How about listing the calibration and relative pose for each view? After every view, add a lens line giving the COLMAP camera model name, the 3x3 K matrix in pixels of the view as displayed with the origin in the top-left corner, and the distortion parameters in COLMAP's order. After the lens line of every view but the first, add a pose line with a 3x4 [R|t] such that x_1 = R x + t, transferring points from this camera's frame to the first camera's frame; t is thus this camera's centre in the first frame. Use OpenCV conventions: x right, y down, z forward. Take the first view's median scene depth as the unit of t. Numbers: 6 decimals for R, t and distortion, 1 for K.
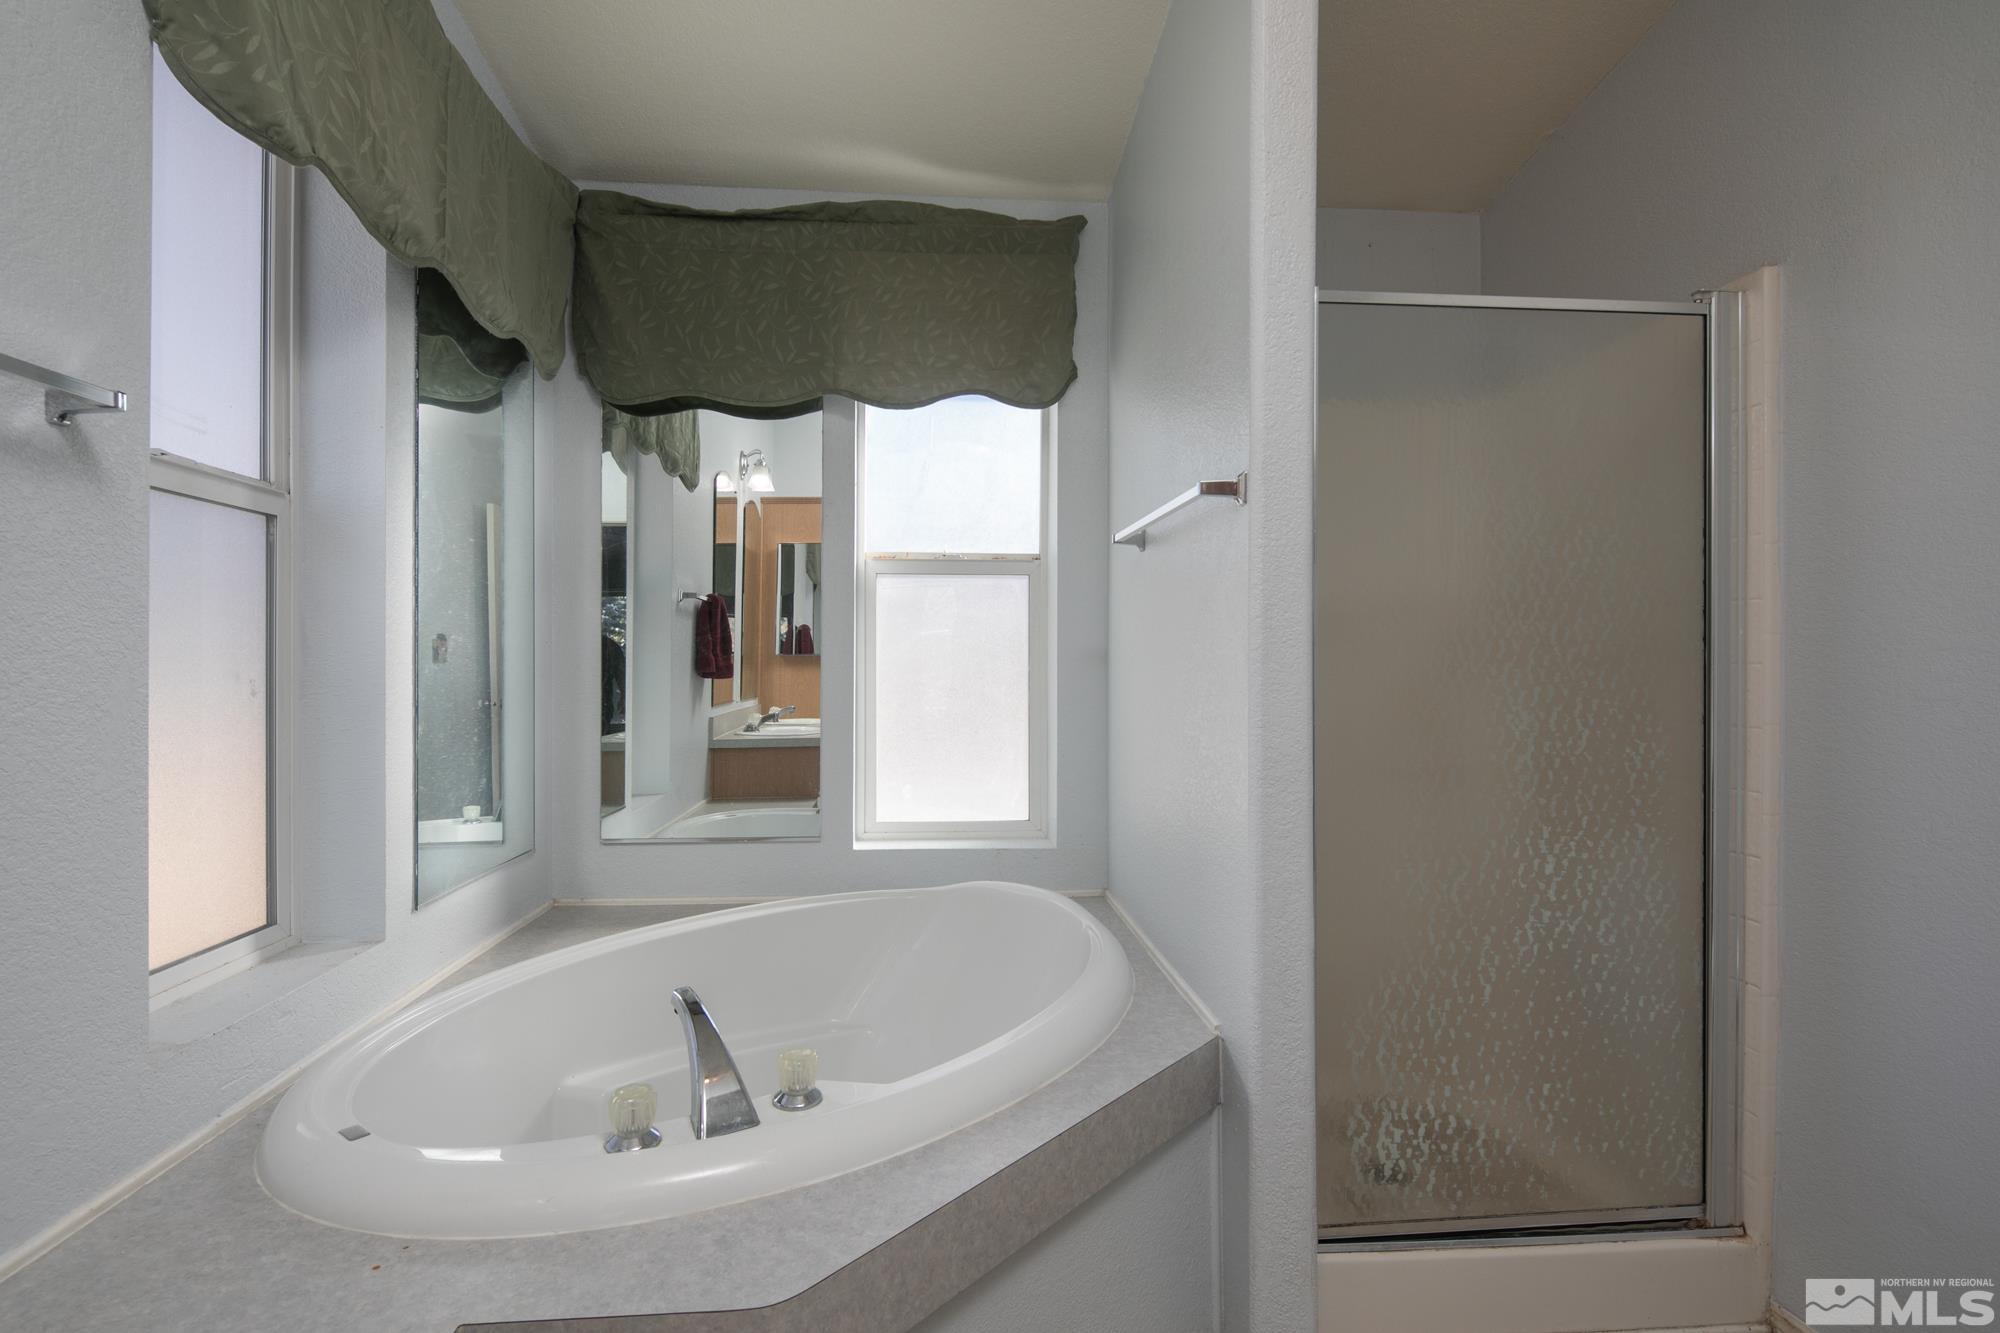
lens RADIAL K [[990.5, 0, 995.3], [0, 990.5, 655.2], [0, 0, 1]] dist [0.002572, 0.000551]
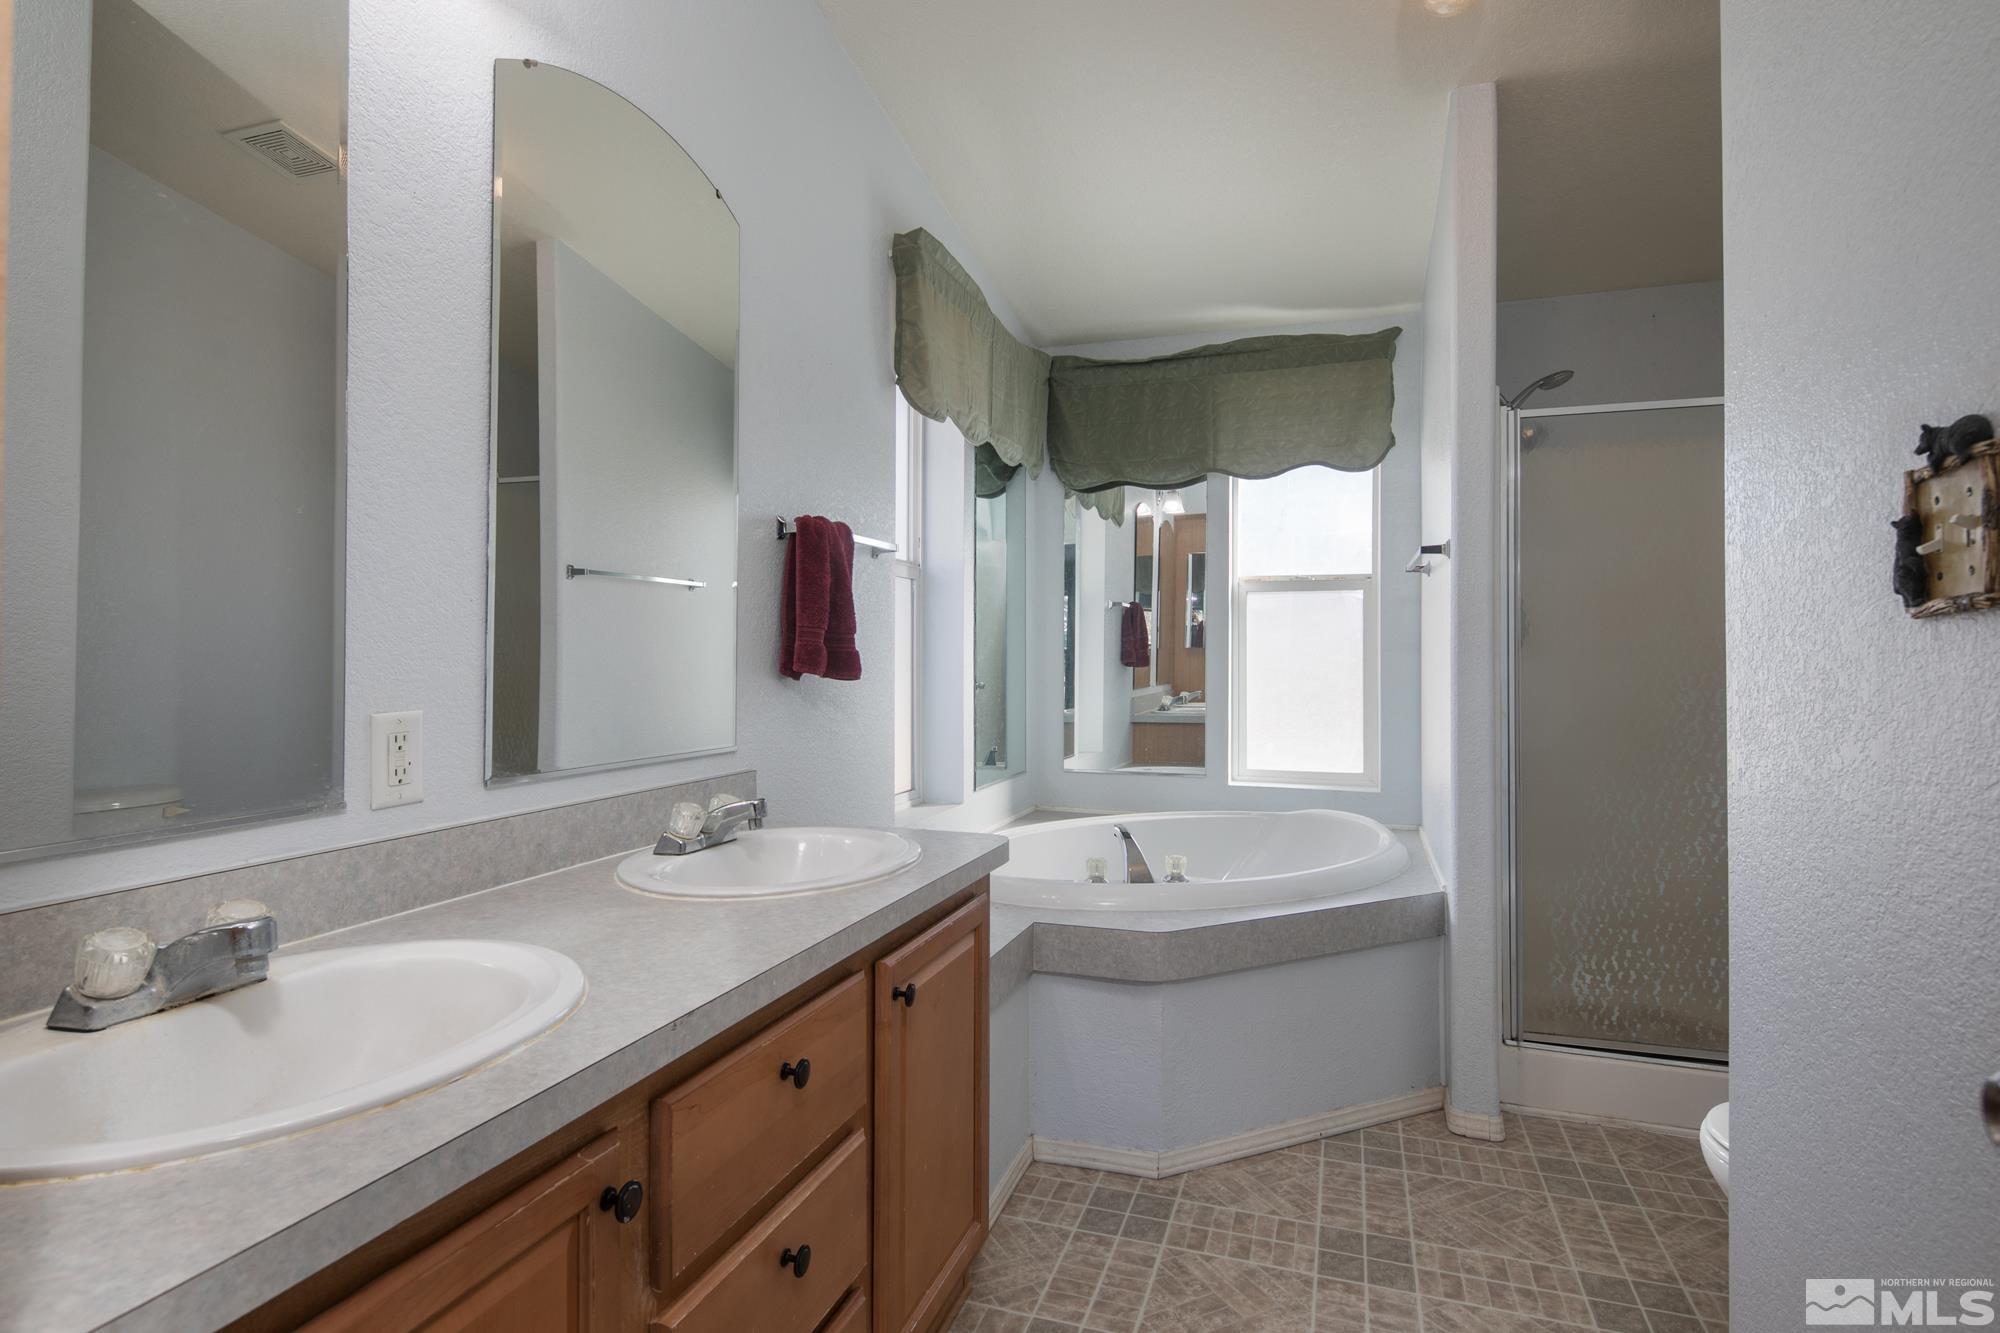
lens RADIAL K [[990.5, 0, 995.3], [0, 990.5, 655.2], [0, 0, 1]] dist [0.002572, 0.000551]
pose [[0.914029, 0.001797, -0.405644, 0.135982], [0.001791, 0.999963, 0.008465, -0.005266], [0.405644, -0.008464, 0.913992, -0.471160]]
